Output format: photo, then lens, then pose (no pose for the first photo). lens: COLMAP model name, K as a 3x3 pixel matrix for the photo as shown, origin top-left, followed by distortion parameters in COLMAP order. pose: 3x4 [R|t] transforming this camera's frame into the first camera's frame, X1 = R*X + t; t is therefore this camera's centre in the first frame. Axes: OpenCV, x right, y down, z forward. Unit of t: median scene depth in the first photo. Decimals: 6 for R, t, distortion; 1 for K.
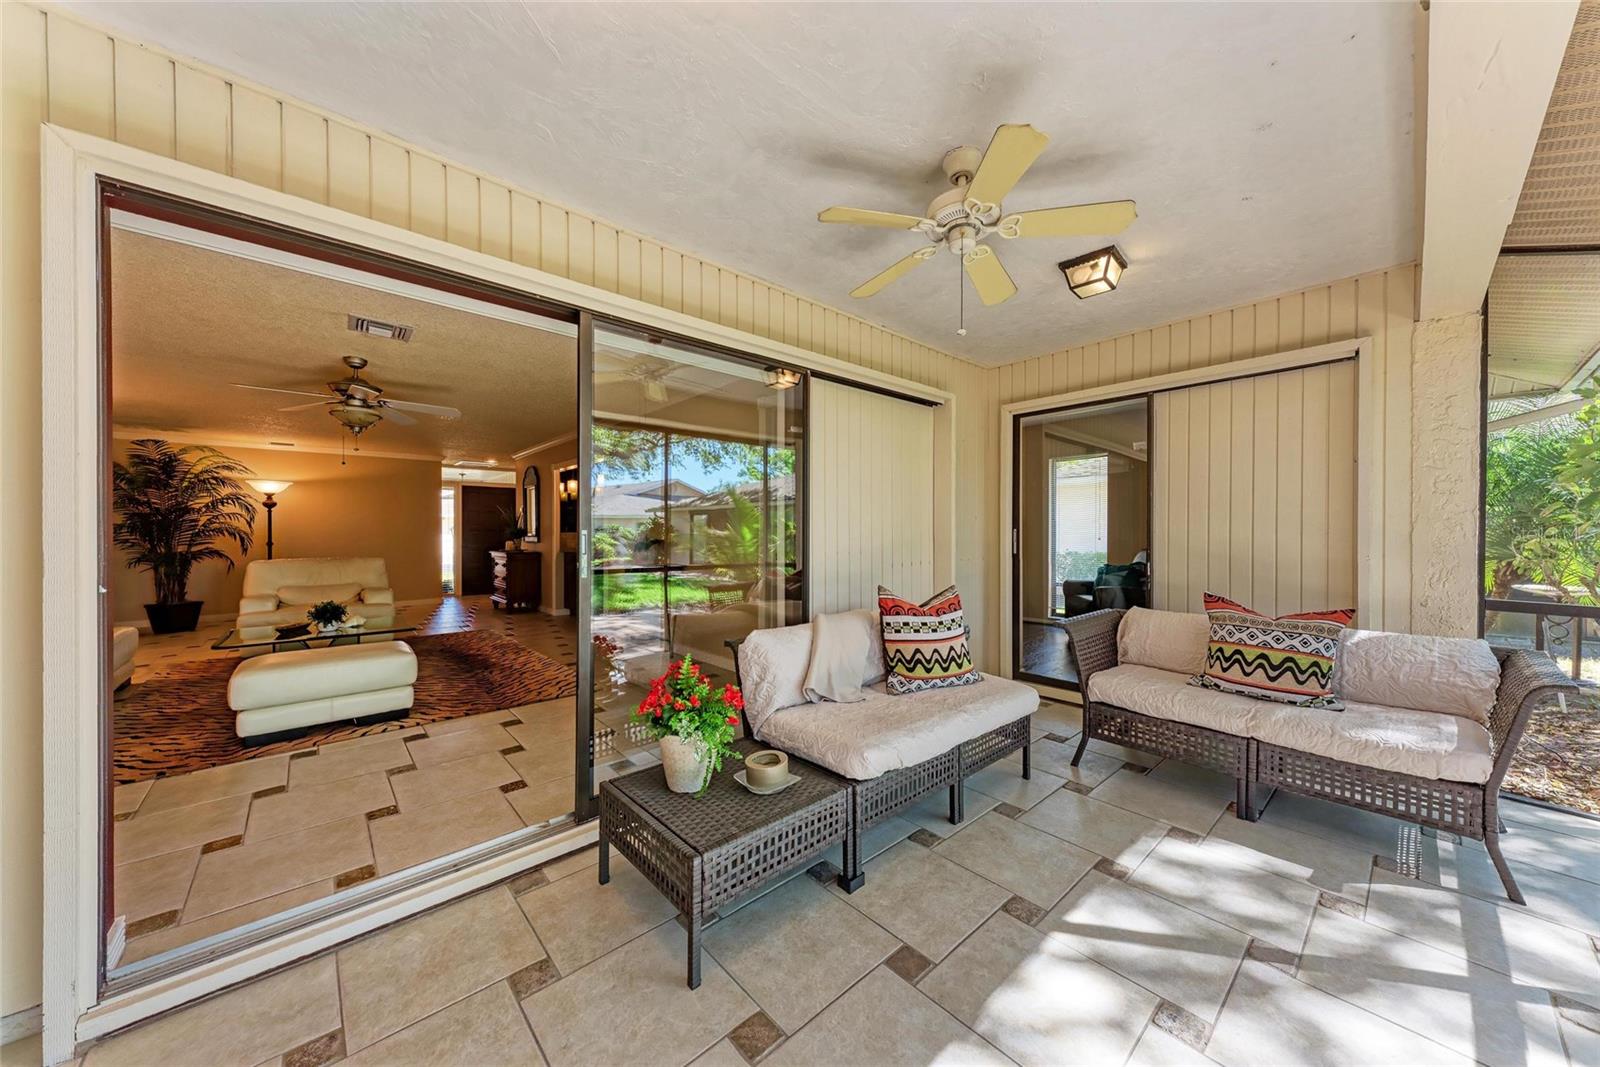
lens RADIAL K [[544.1, 0, 800.0], [0, 544.1, 533.5], [0, 0, 1]] dist [0.005785, 0.000107]
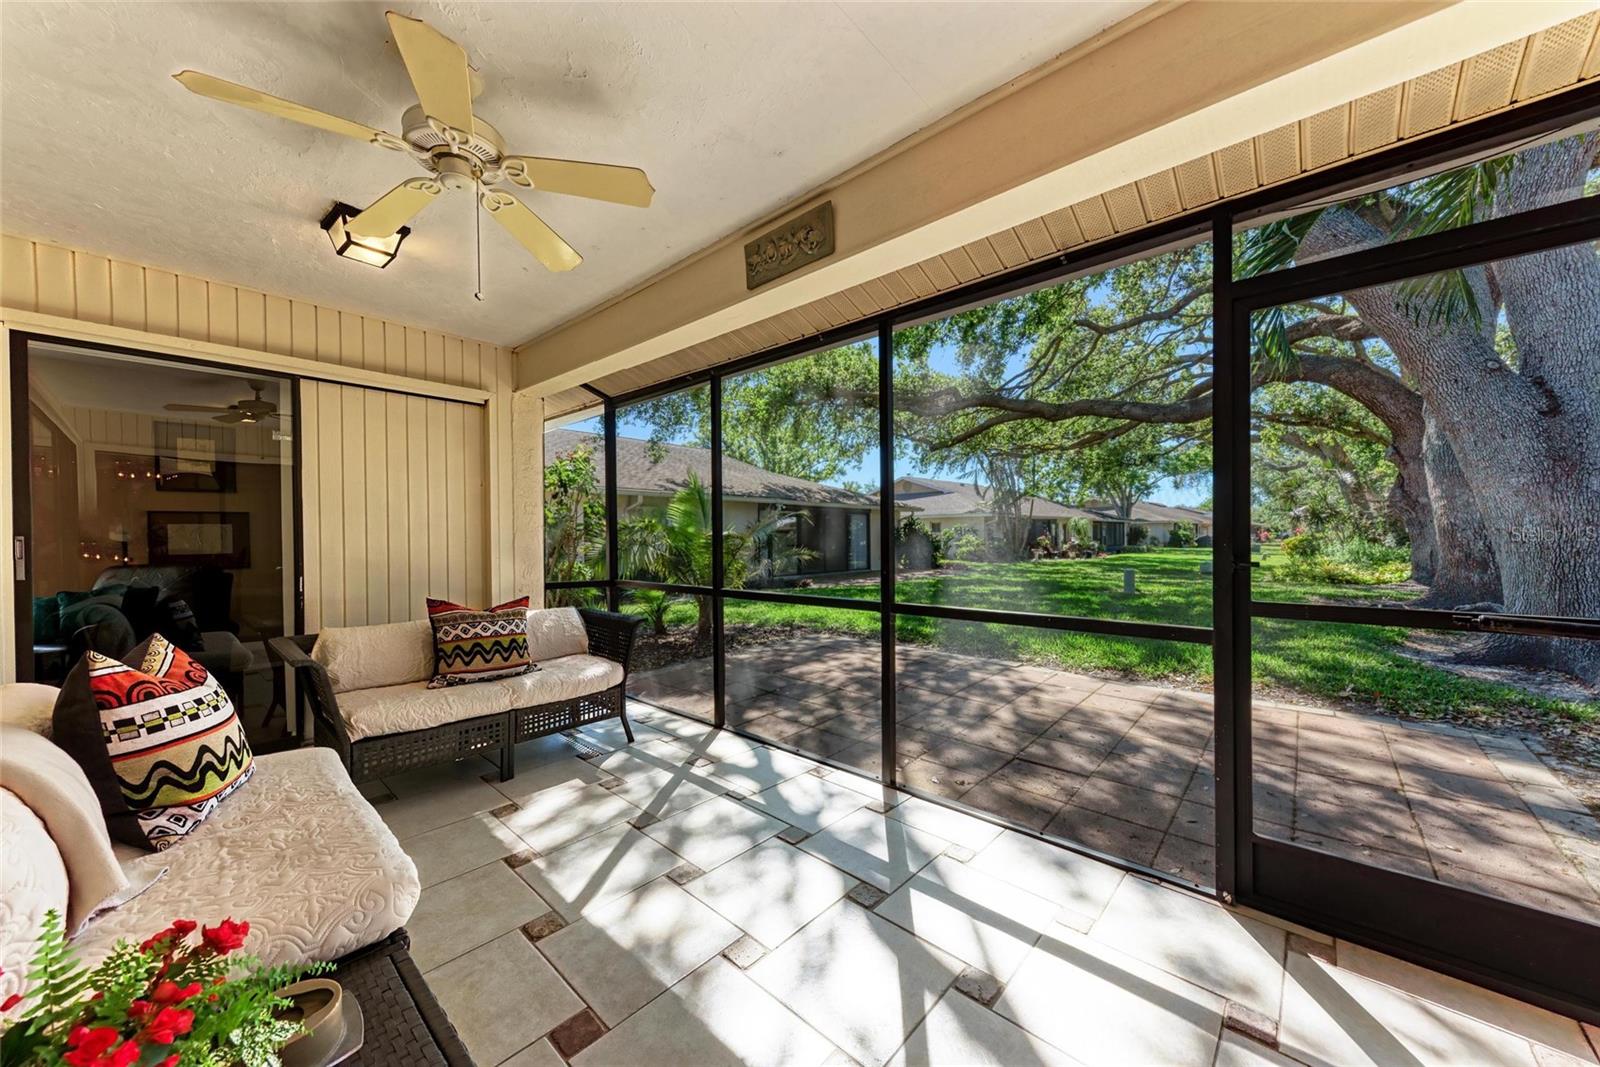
lens RADIAL K [[577.4, 0, 800.0], [0, 577.4, 533.5], [0, 0, 1]] dist [0.000297, -0.000017]
pose [[-0.108968, 0.008350, 0.994010, -0.493239], [0.005788, 0.999953, -0.007766, -0.003349], [-0.994028, 0.004907, -0.109011, 0.475277]]
